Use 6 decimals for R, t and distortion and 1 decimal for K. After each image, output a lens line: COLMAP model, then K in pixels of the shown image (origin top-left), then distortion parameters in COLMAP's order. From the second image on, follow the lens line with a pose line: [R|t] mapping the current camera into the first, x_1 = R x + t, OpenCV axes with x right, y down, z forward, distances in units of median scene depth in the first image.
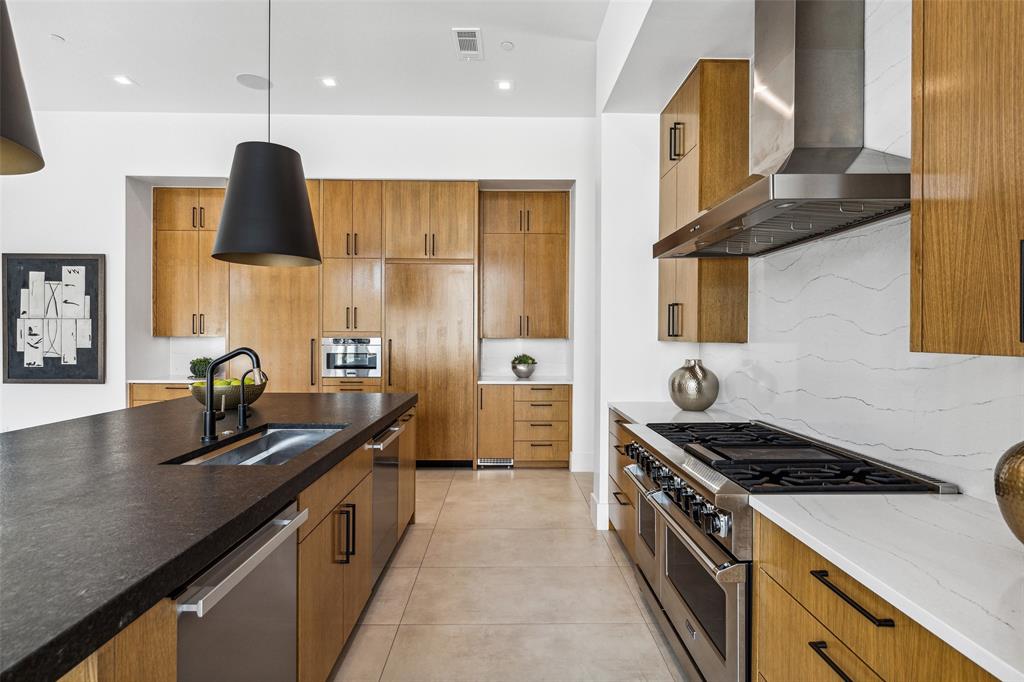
lens RADIAL K [[506.9, 0, 512.6], [0, 506.9, 335.8], [0, 0, 1]] dist [-0.004938, -0.000700]
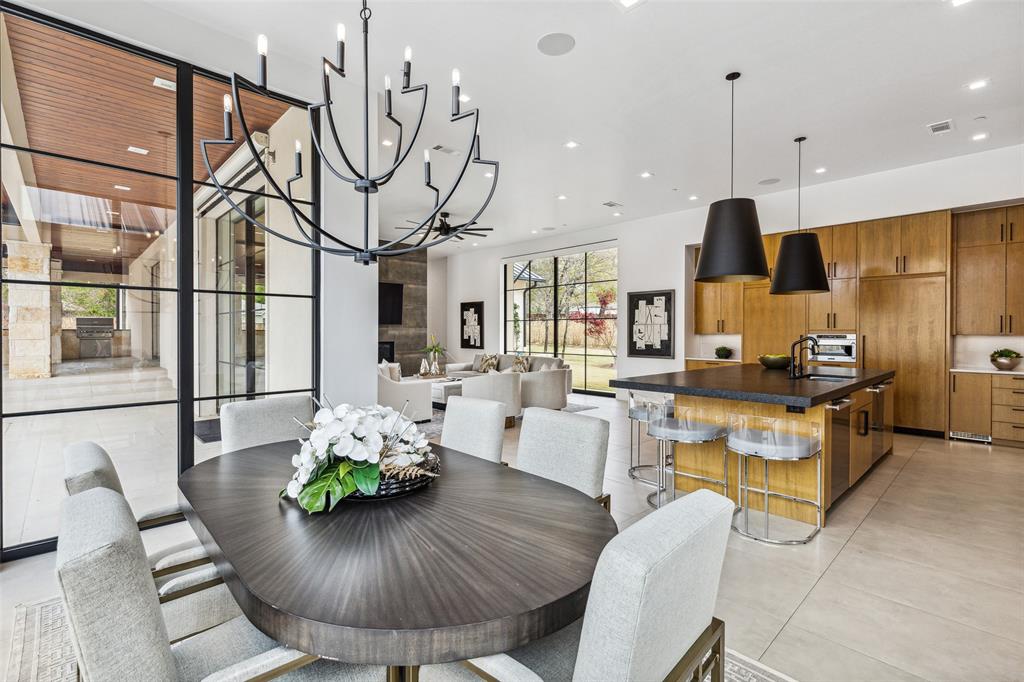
lens RADIAL K [[468.9, 0, 513.3], [0, 468.9, 335.4], [0, 0, 1]] dist [0.008667, -0.001047]
pose [[0.679911, 0.001589, -0.733293, 0.053460], [-0.000237, 0.999998, 0.001946, 0.004548], [0.733295, -0.001149, 0.679910, -0.596504]]
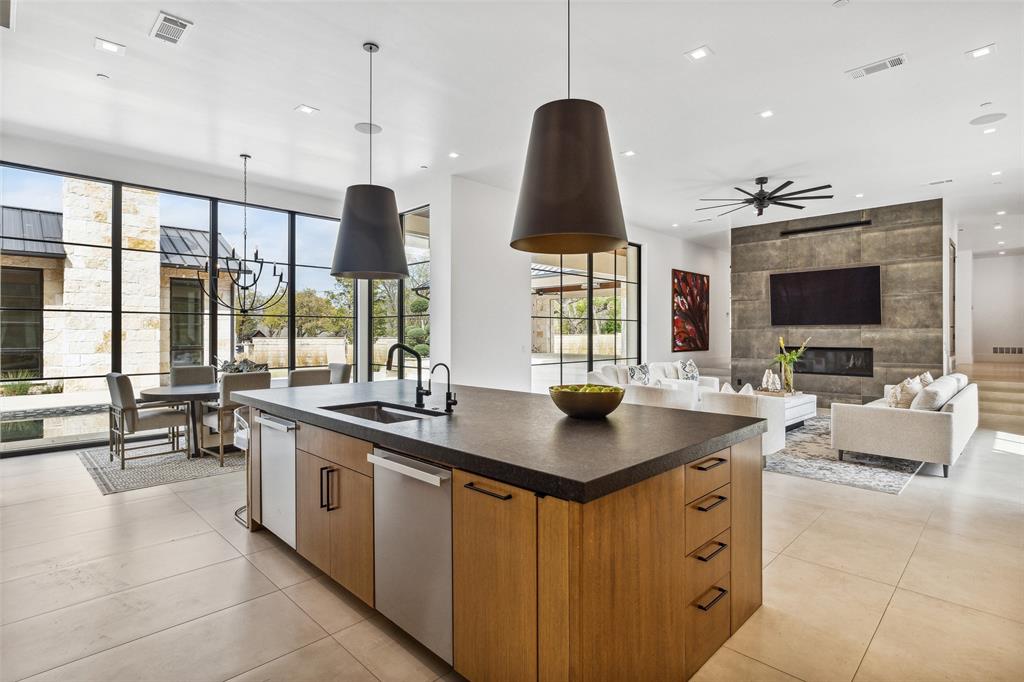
lens RADIAL K [[506.9, 0, 520.9], [0, 506.9, 334.1], [0, 0, 1]] dist [-0.004938, -0.000700]
pose [[-0.699860, 0.001367, -0.714279, 0.081576], [0.000021, 0.999998, 0.001894, -0.012713], [0.714280, 0.001310, -0.699859, 0.869051]]
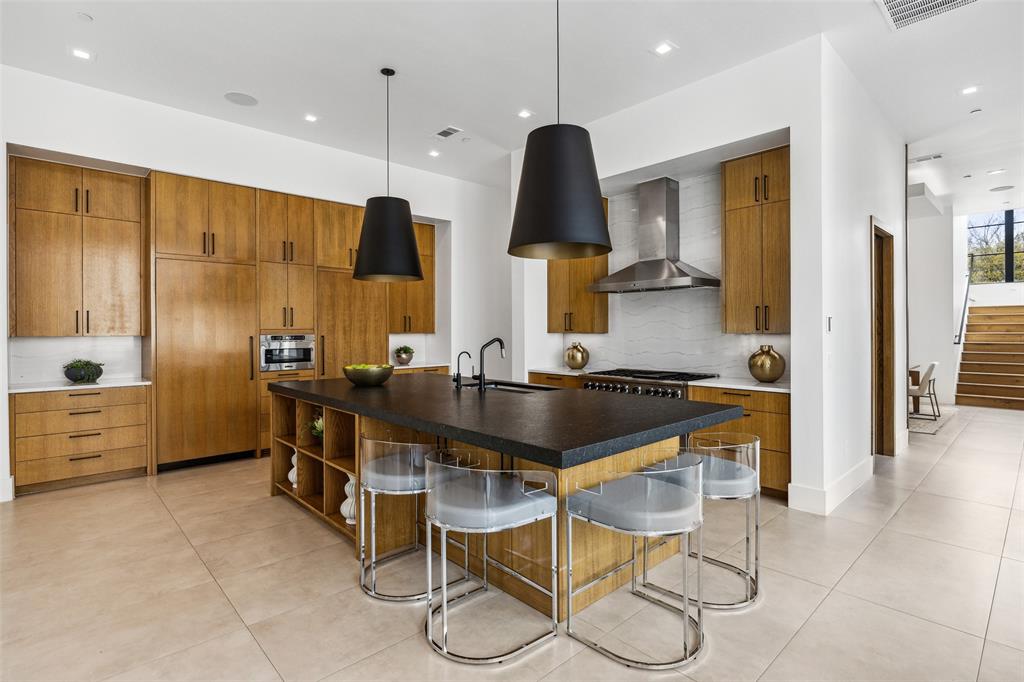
lens RADIAL K [[506.9, 0, 522.2], [0, 506.9, 333.5], [0, 0, 1]] dist [-0.004938, -0.000700]
pose [[0.733584, -0.012838, 0.679478, -0.701067], [0.009079, 0.999917, 0.009090, -0.004353], [-0.679538, -0.000499, 0.733640, -0.175956]]
